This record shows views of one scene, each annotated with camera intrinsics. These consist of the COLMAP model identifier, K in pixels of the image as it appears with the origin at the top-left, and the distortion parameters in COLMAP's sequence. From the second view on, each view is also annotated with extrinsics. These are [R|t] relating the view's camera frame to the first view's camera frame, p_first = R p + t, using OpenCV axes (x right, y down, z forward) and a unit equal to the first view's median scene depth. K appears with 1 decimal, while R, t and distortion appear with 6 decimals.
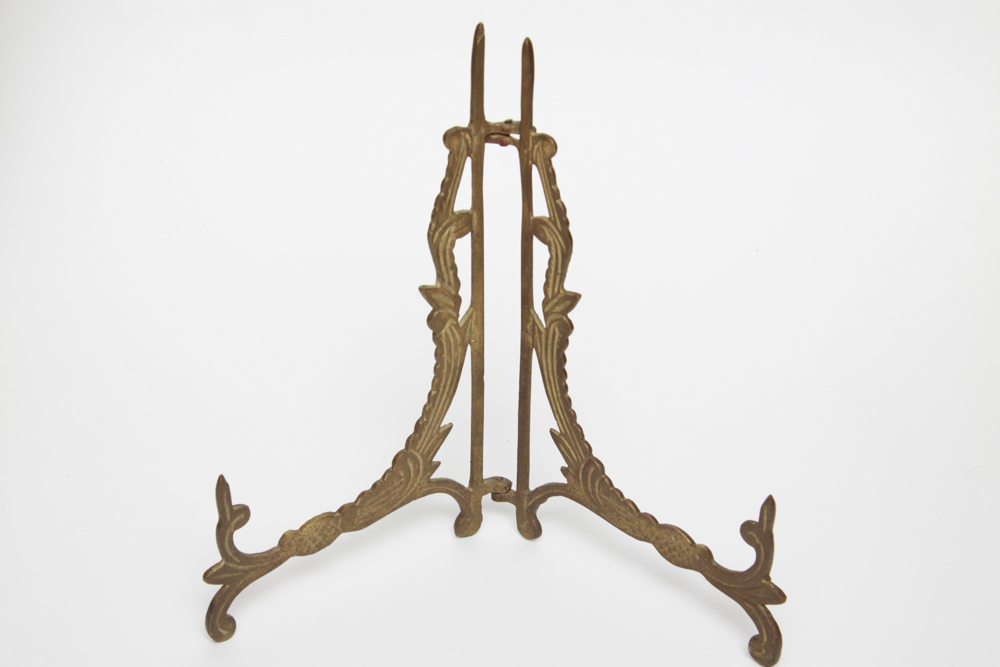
lens RADIAL K [[2412.6, 0, 499.4], [0, 2412.6, 333.4], [0, 0, 1]] dist [0.008549, 0.000000]
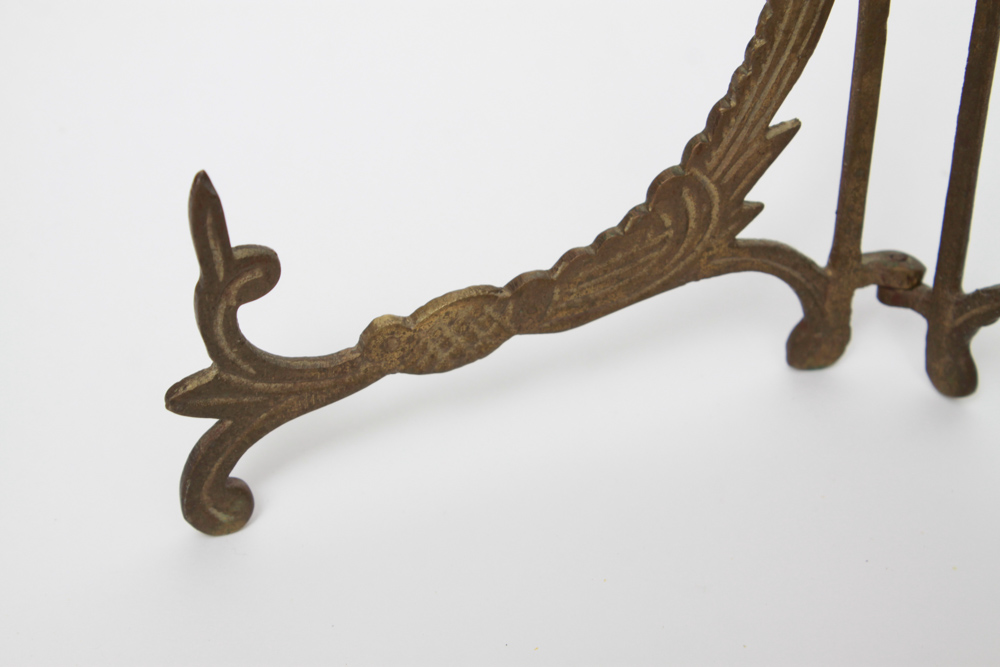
lens RADIAL K [[2412.6, 0, 499.7], [0, 2412.6, 334.2], [0, 0, 1]] dist [0.008549, 0.000000]
pose [[0.968581, 0.145195, -0.201914, 0.021678], [-0.116288, 0.982071, 0.148367, 0.017087], [0.219836, -0.120225, 0.968100, 0.568878]]
